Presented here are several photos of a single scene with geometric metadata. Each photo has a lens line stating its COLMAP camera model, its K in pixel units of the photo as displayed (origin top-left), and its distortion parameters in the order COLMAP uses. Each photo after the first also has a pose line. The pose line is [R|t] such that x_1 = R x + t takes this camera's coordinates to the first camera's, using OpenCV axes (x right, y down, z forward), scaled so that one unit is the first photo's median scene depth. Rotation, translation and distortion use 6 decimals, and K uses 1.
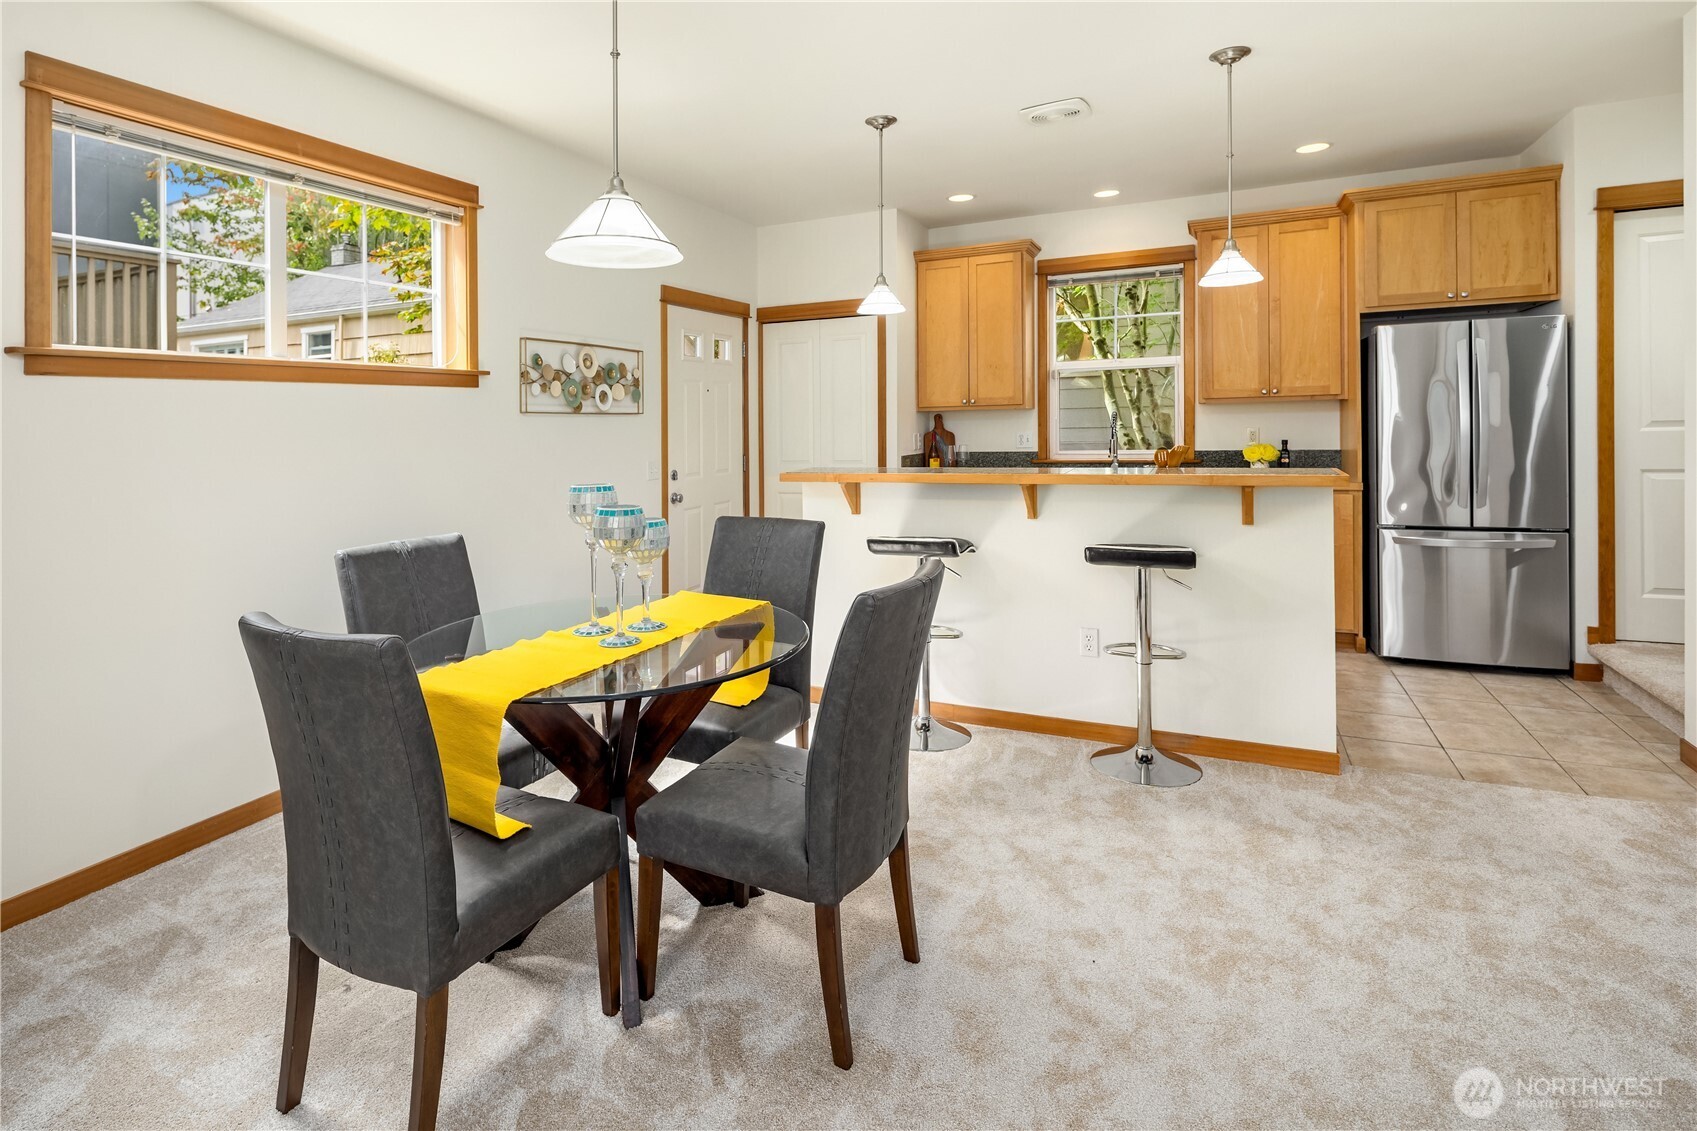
lens RADIAL K [[855.3, 0, 800.8], [0, 855.3, 432.0], [0, 0, 1]] dist [-0.001322, -0.000152]
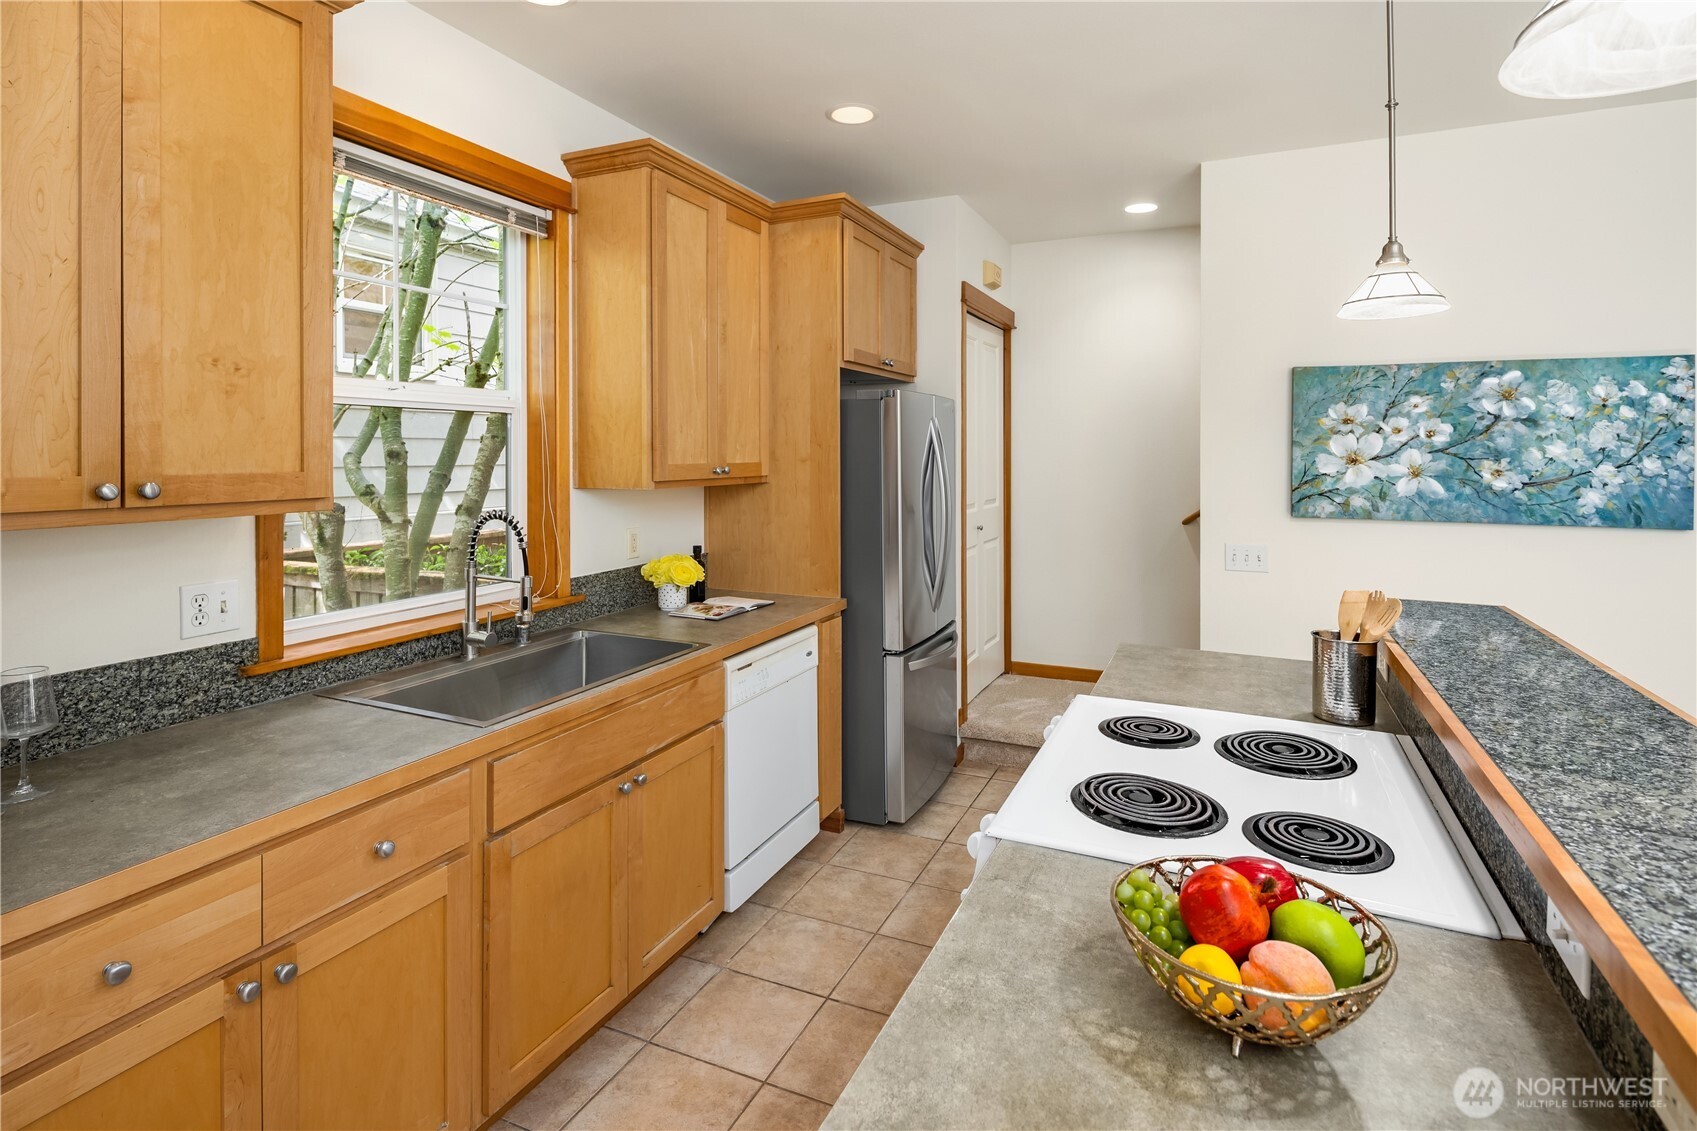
lens RADIAL K [[844.0, 0, 873.3], [0, 844.0, 455.5], [0, 0, 1]] dist [-0.000519, -0.000060]
pose [[-0.039902, 0.023276, 0.998932, -0.069069], [0.014958, 0.999631, -0.022695, -0.045694], [-0.999092, 0.014036, -0.040235, 0.996388]]
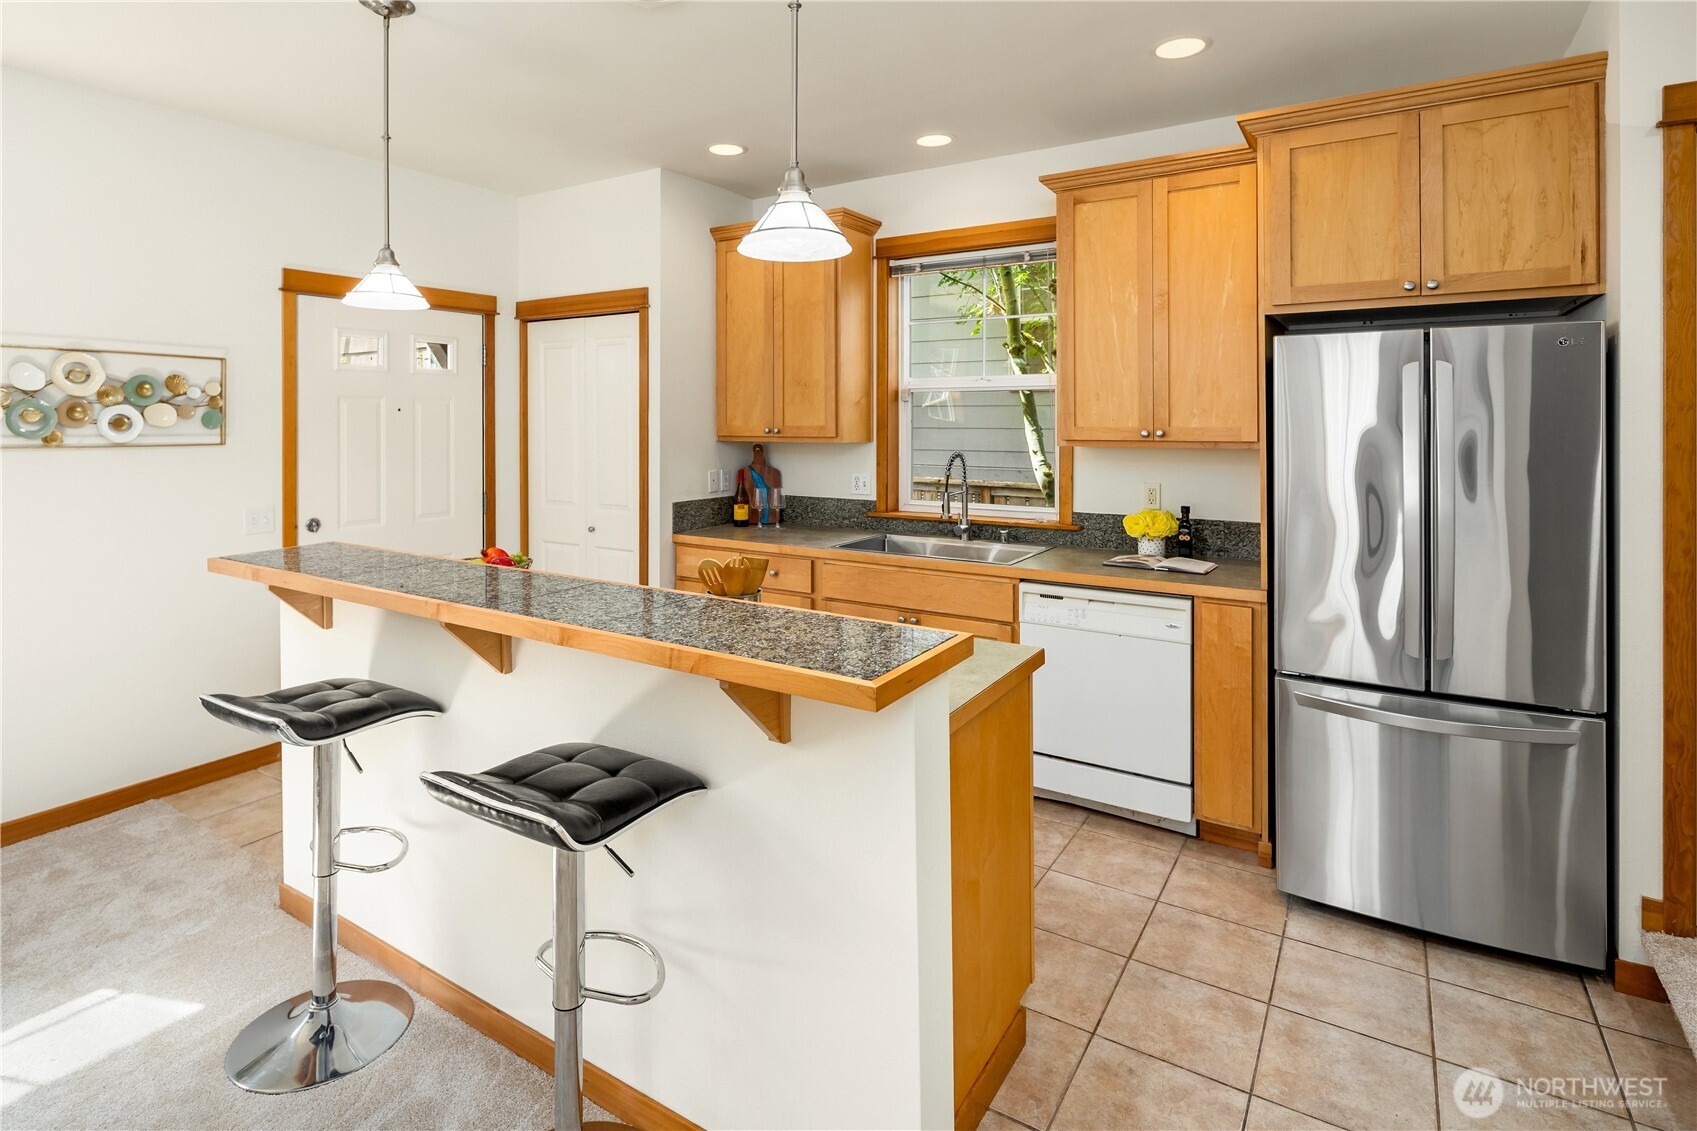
lens RADIAL K [[853.6, 0, 823.9], [0, 853.6, 415.0], [0, 0, 1]] dist [0.000528, 0.000118]
pose [[0.991985, 0.023353, -0.124178, 0.412157], [-0.025433, 0.999561, -0.015195, -0.048789], [0.123768, 0.018231, 0.992144, 0.347350]]
